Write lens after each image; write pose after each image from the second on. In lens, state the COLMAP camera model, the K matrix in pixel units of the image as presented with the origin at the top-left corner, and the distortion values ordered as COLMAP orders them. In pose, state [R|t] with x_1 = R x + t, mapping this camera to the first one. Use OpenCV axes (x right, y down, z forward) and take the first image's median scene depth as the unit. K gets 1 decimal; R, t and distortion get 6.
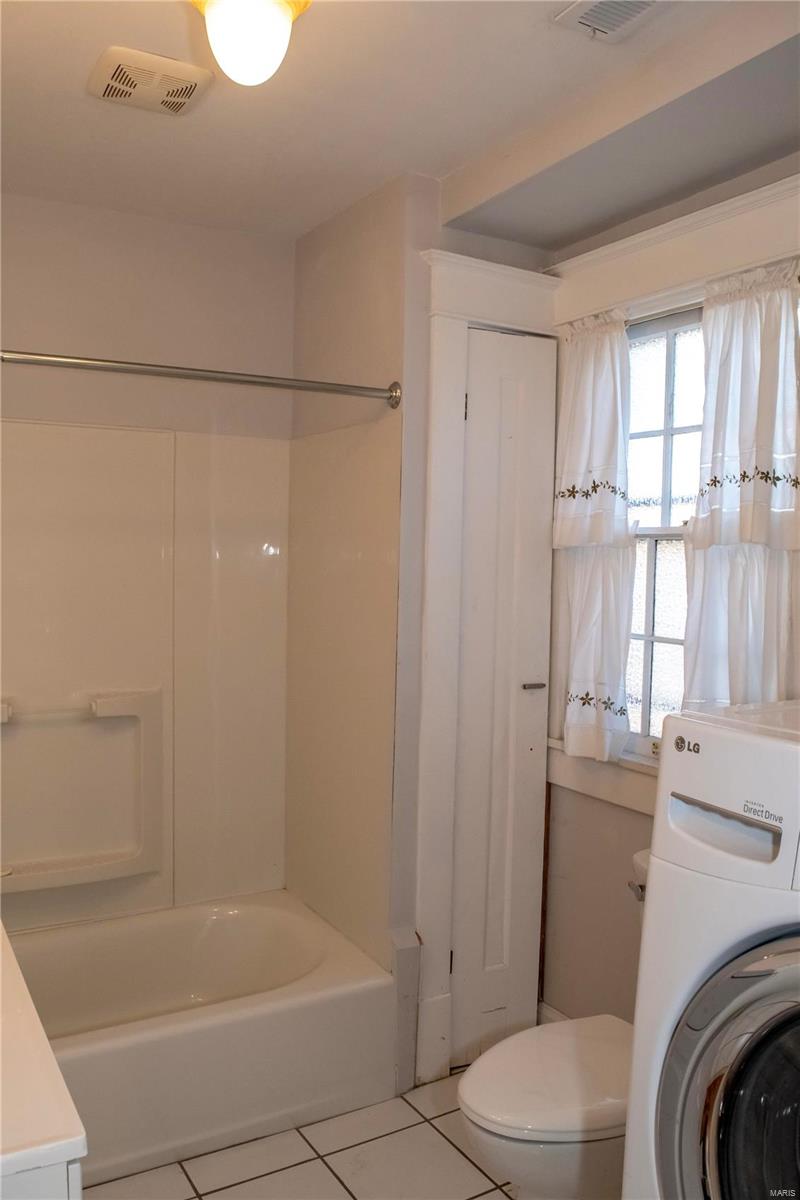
lens RADIAL K [[934.7, 0, 400.0], [0, 934.7, 600.0], [0, 0, 1]] dist [-0.099170, 0.036379]
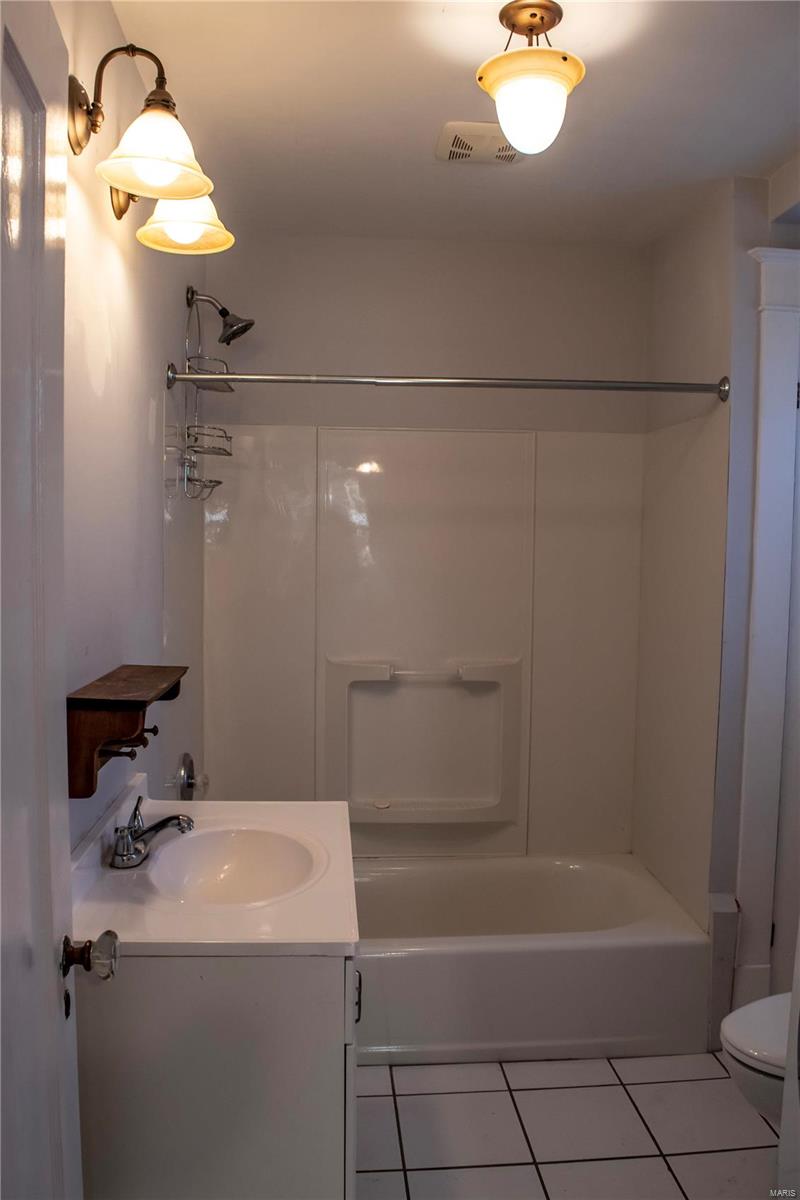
lens RADIAL K [[934.7, 0, 400.0], [0, 934.7, 600.0], [0, 0, 1]] dist [-0.099170, 0.036379]
pose [[0.901011, 0.020535, -0.433310, 0.118785], [-0.016794, 0.999781, 0.012460, 0.012555], [0.433471, -0.003949, 0.901159, -0.103091]]
